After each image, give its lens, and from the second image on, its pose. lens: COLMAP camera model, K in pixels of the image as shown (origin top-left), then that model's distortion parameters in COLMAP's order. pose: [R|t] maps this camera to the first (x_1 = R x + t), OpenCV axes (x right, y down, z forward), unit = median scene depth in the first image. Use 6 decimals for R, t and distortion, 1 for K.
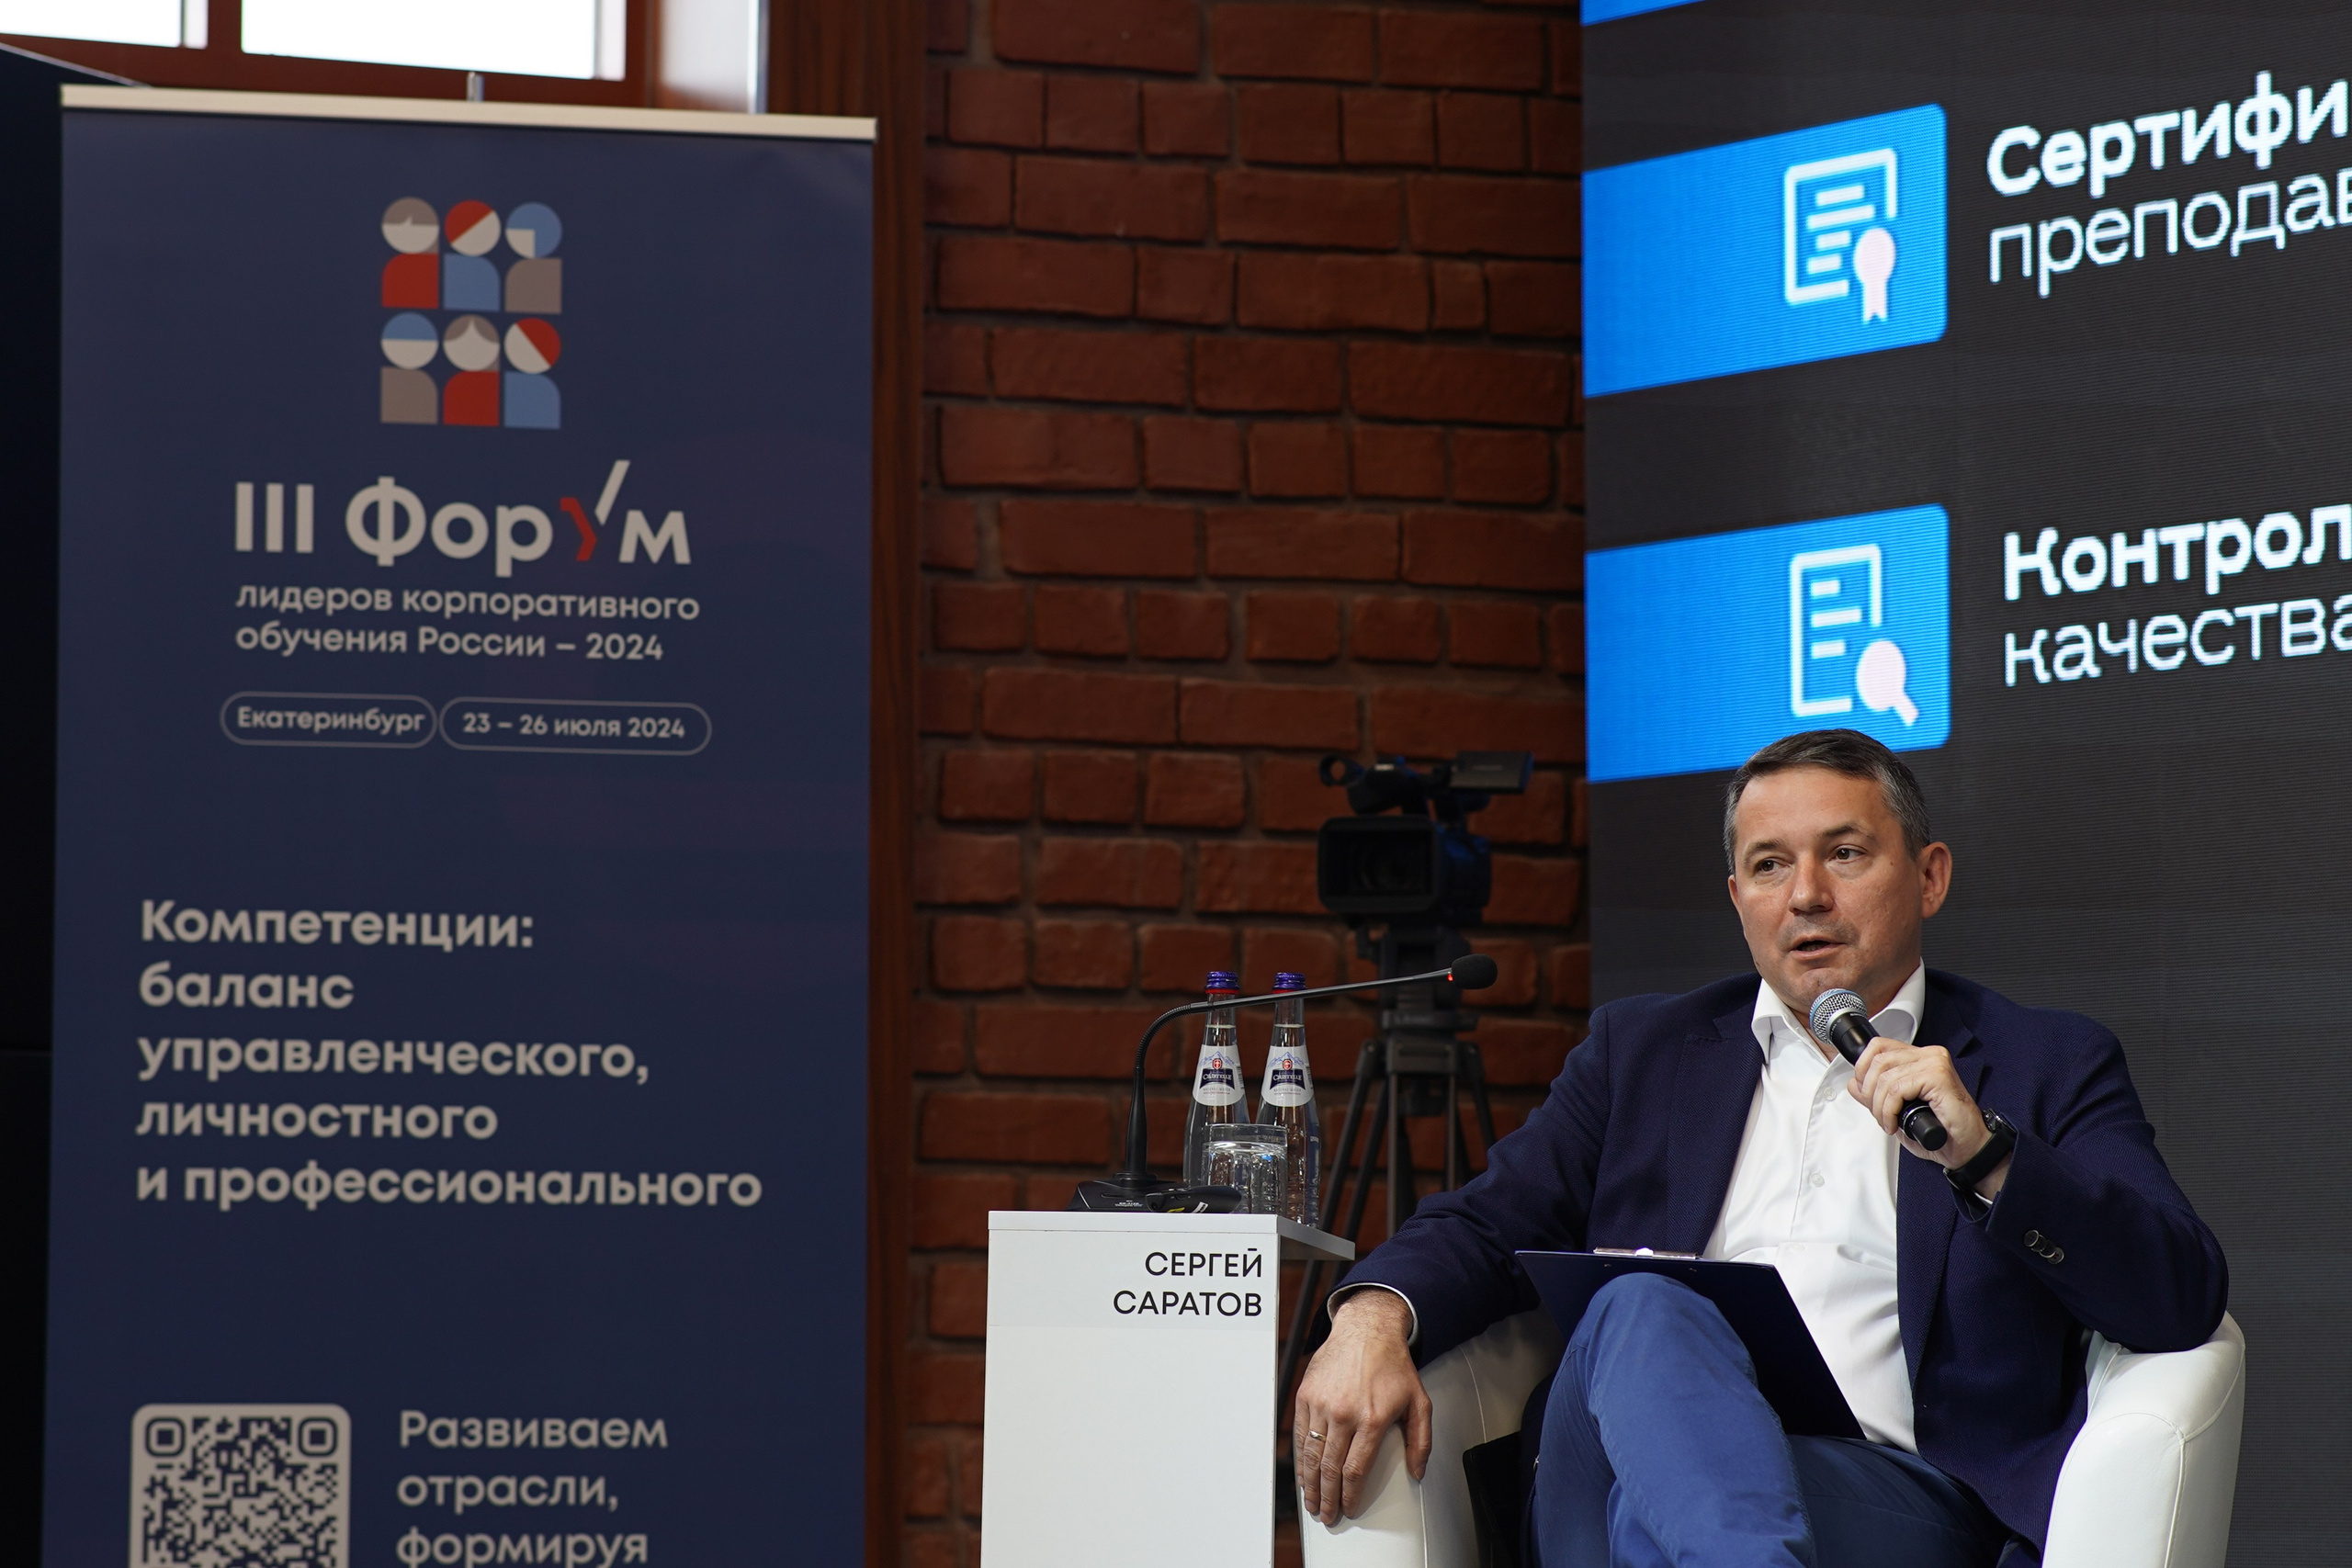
lens RADIAL K [[8428.3, 0, 1176.0], [0, 8428.3, 784.0], [0, 0, 1]] dist [0.077085, 2.623295]
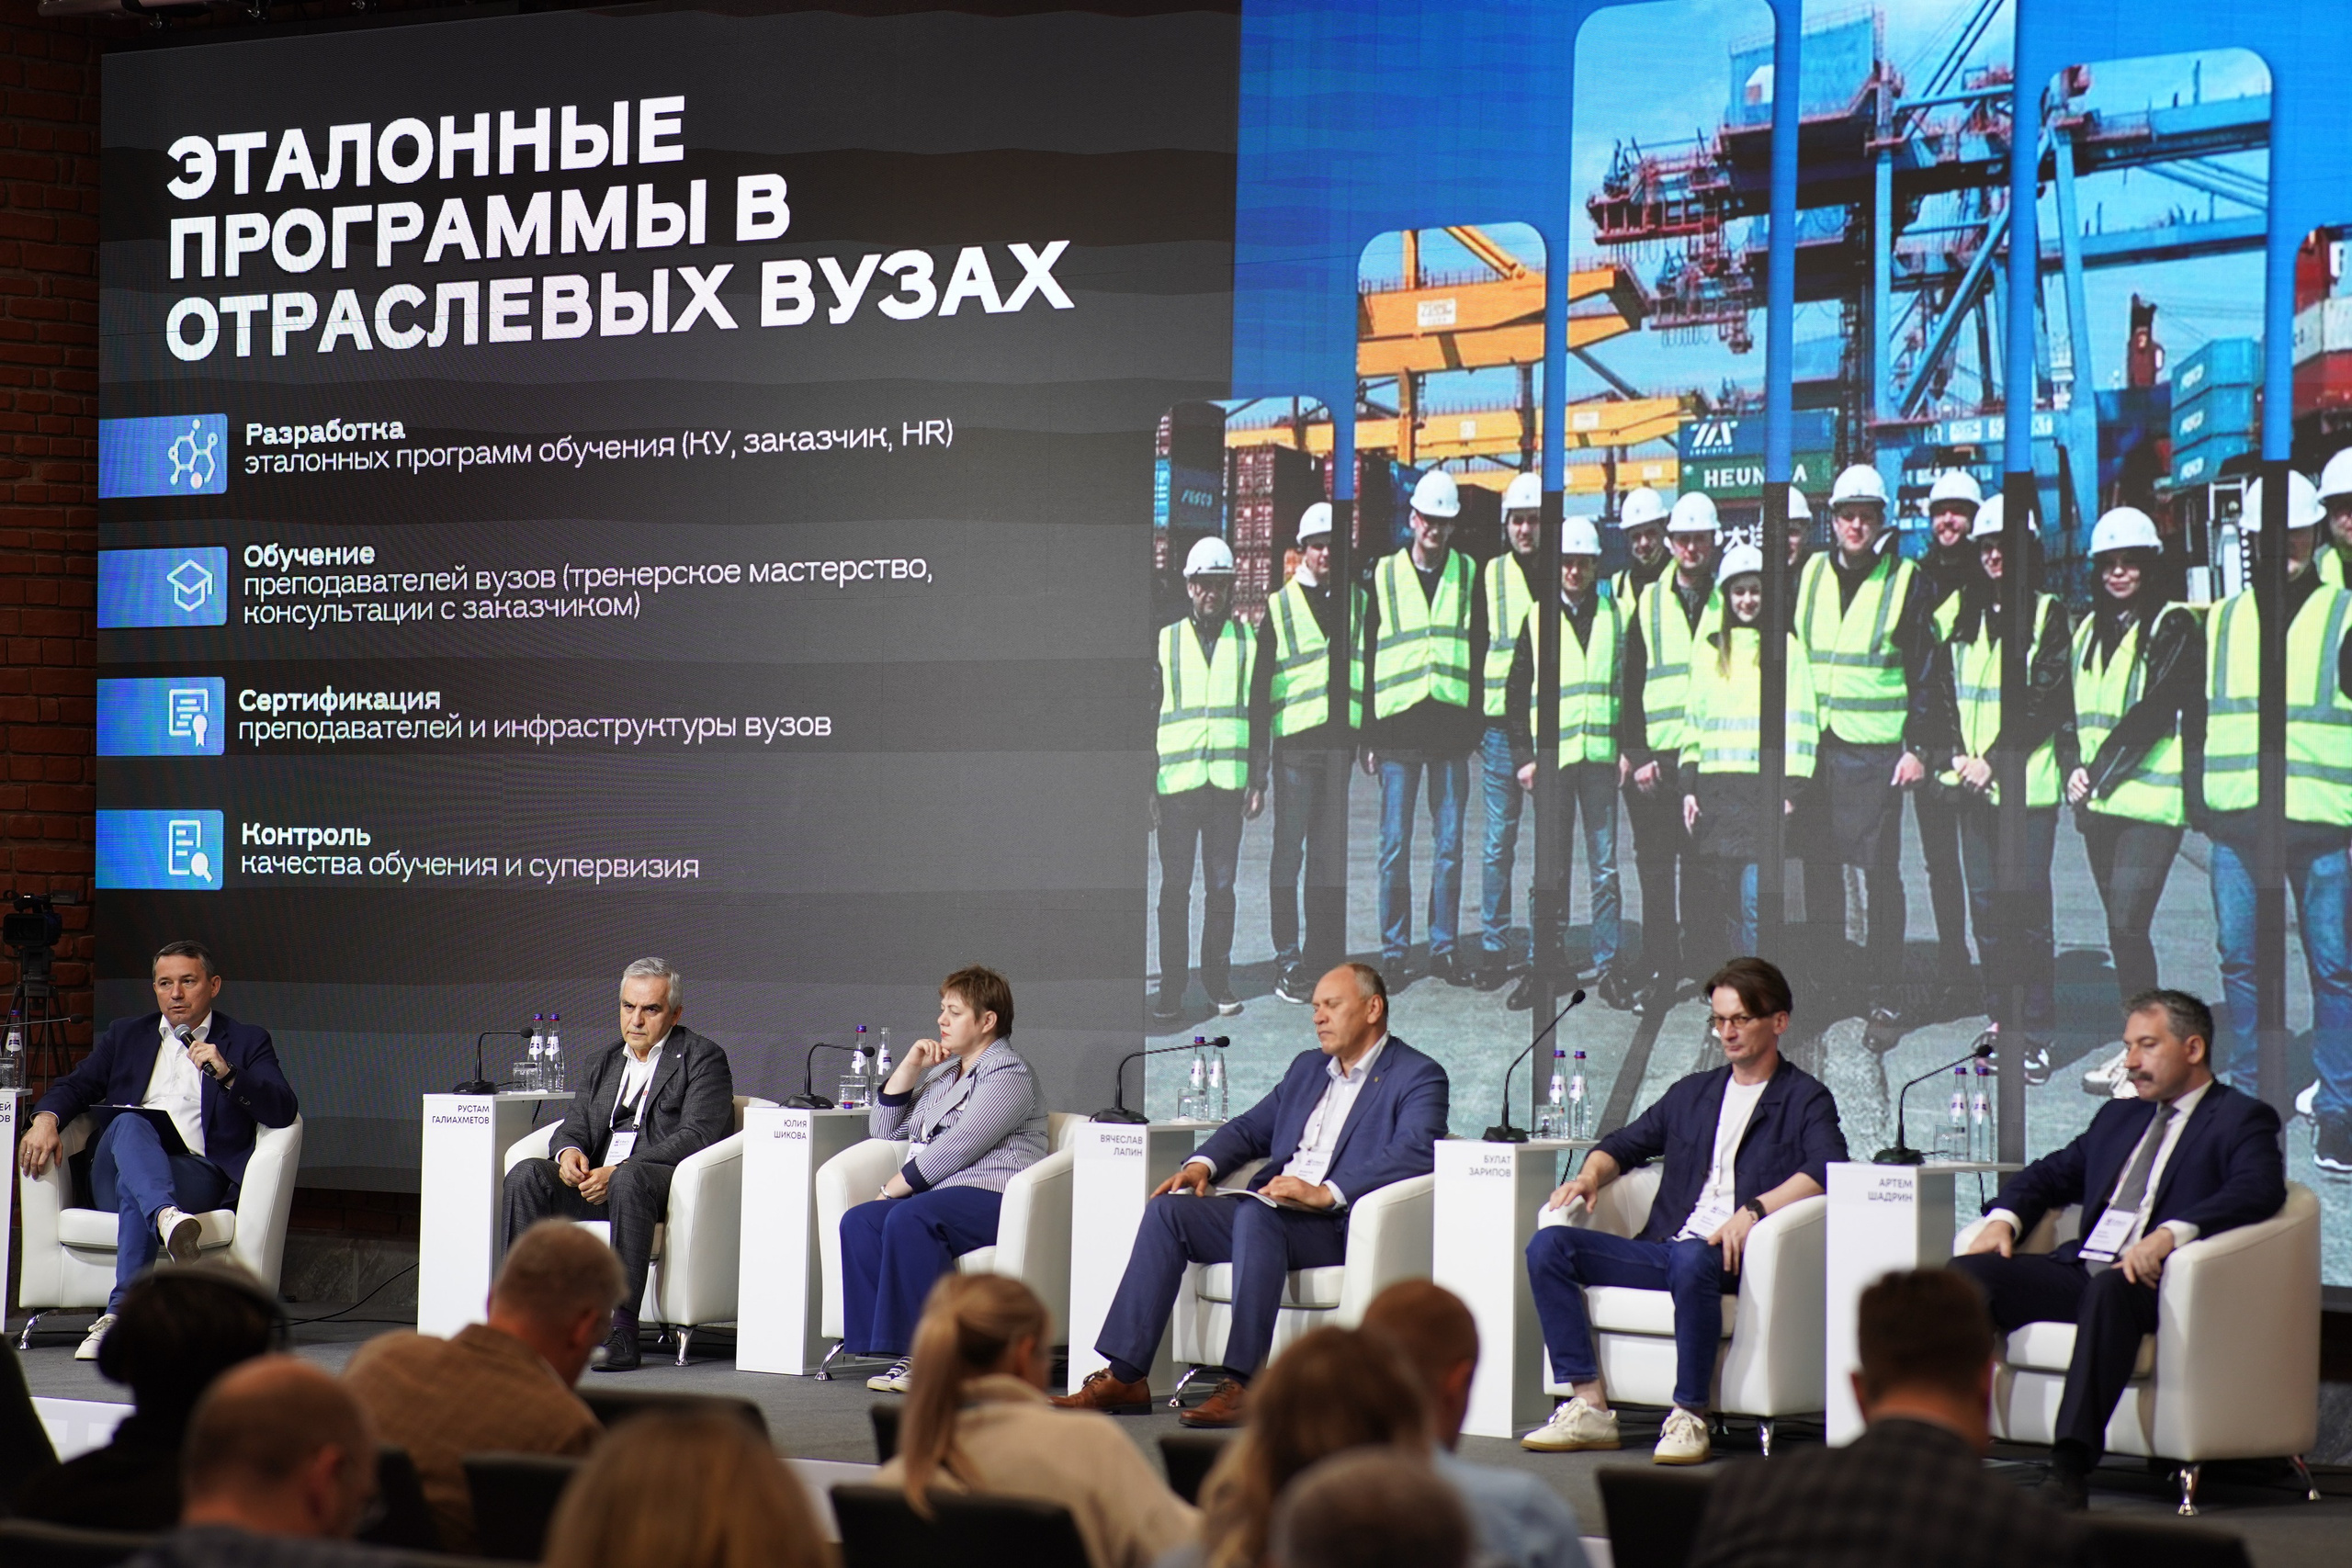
lens RADIAL K [[5929.7, 0, 1176.0], [0, 5929.7, 784.0], [0, 0, 1]] dist [-0.007996, 5.656744]
pose [[0.969246, 0.012522, 0.245775, -0.104342], [-0.029623, 0.997379, 0.066007, -0.198849], [-0.244305, -0.071257, 0.967077, -1.172181]]
